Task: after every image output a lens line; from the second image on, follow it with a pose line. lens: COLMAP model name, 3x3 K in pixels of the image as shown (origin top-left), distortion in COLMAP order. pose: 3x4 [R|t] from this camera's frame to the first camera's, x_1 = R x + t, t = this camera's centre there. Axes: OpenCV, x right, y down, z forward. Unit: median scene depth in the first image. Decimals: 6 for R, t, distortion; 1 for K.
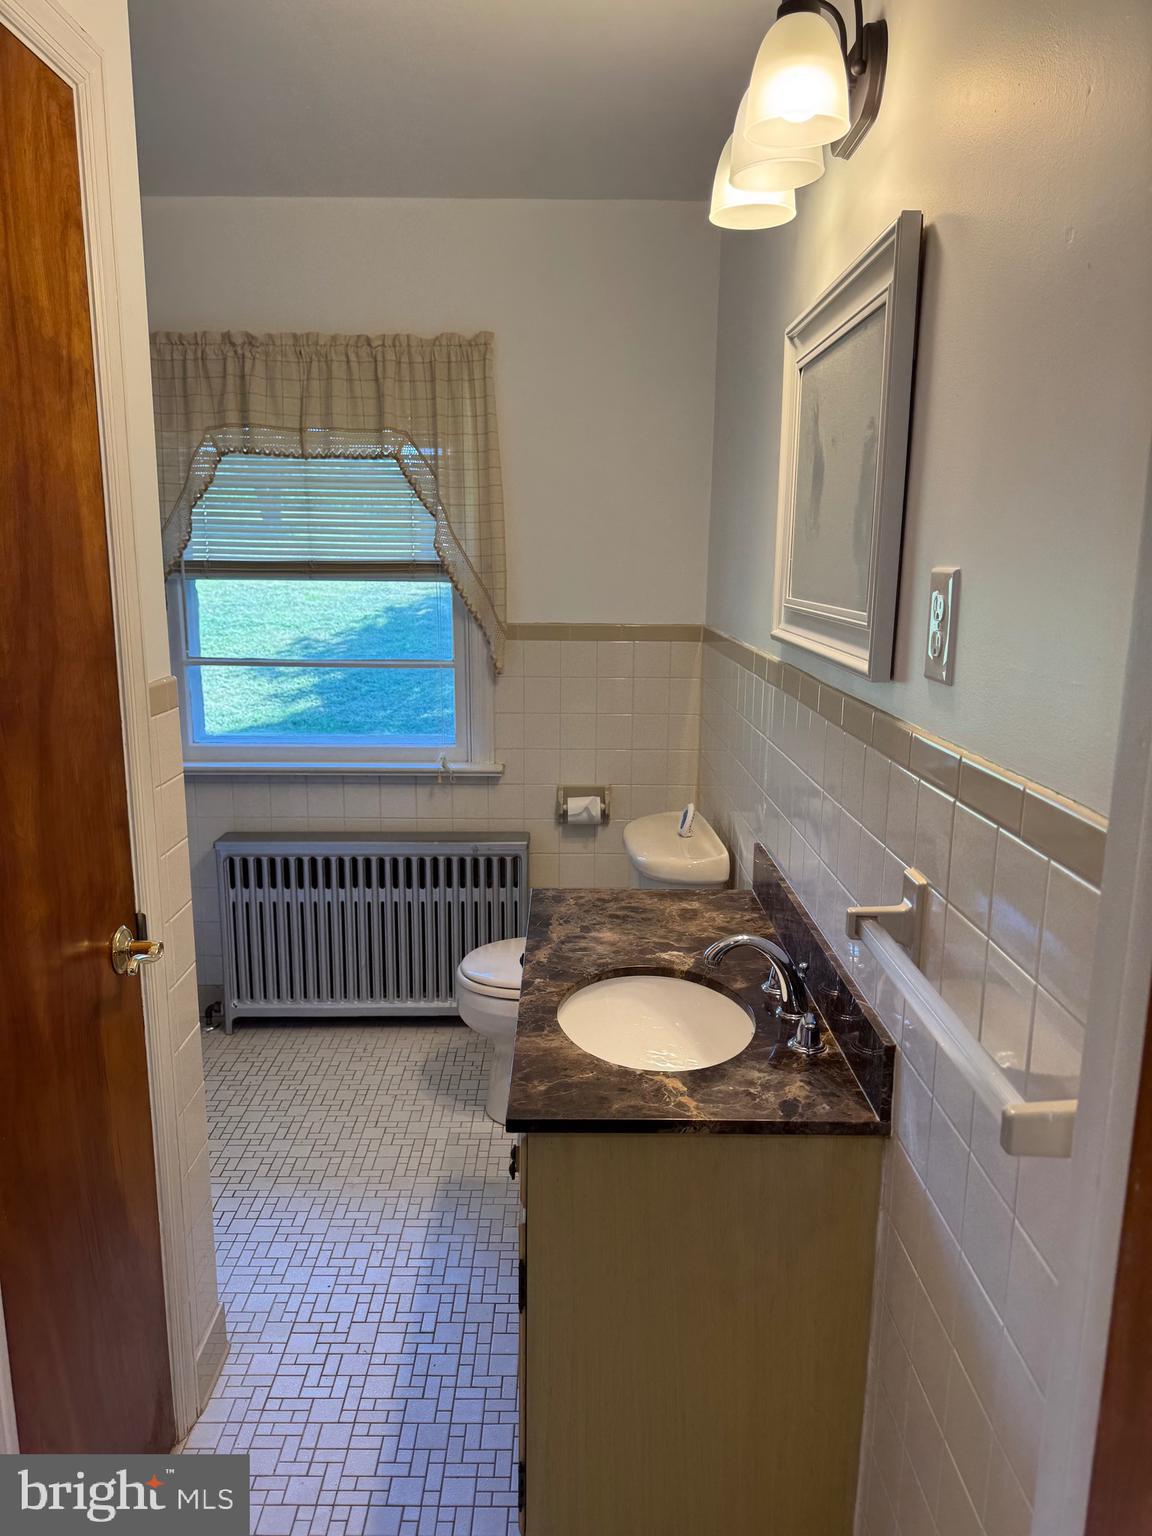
lens RADIAL K [[1083.6, 0, 582.6], [0, 1083.6, 769.3], [0, 0, 1]] dist [0.078157, -0.100398]
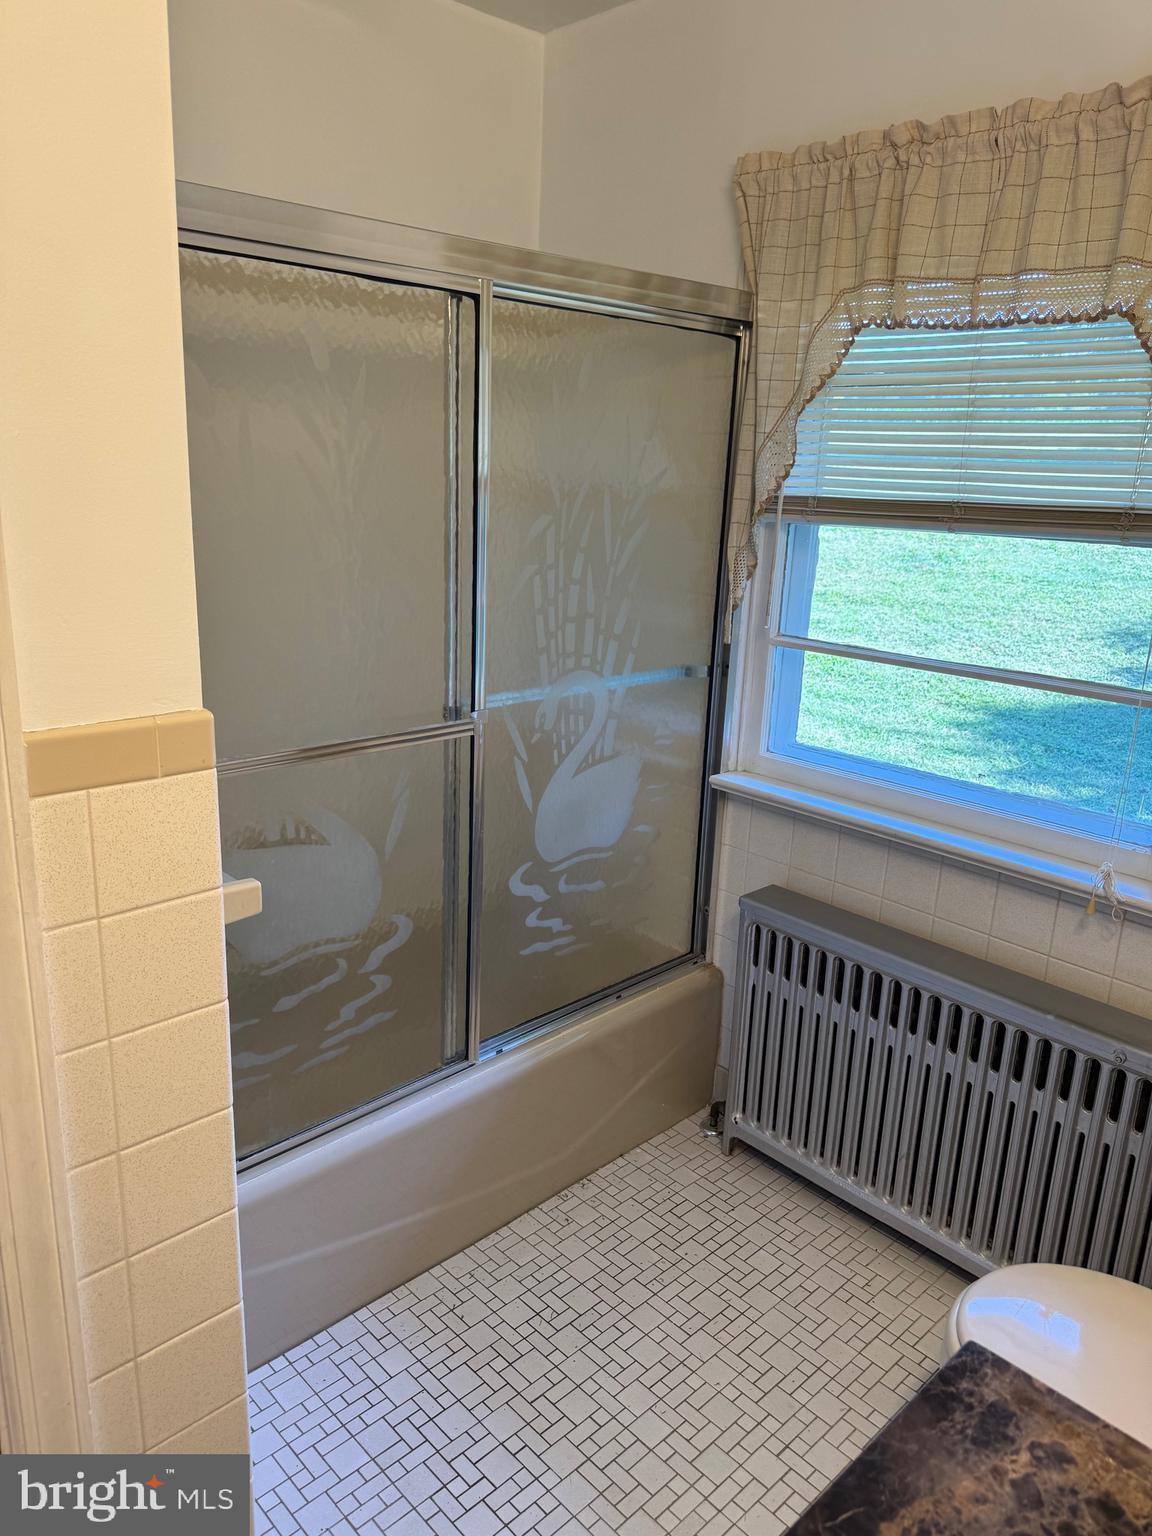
lens RADIAL K [[1083.6, 0, 578.7], [0, 1083.6, 767.9], [0, 0, 1]] dist [0.078157, -0.100398]
pose [[0.684495, 0.217264, -0.695890, 0.066661], [-0.178782, 0.975437, 0.128686, -0.090528], [0.706756, 0.036327, 0.706524, 0.437456]]
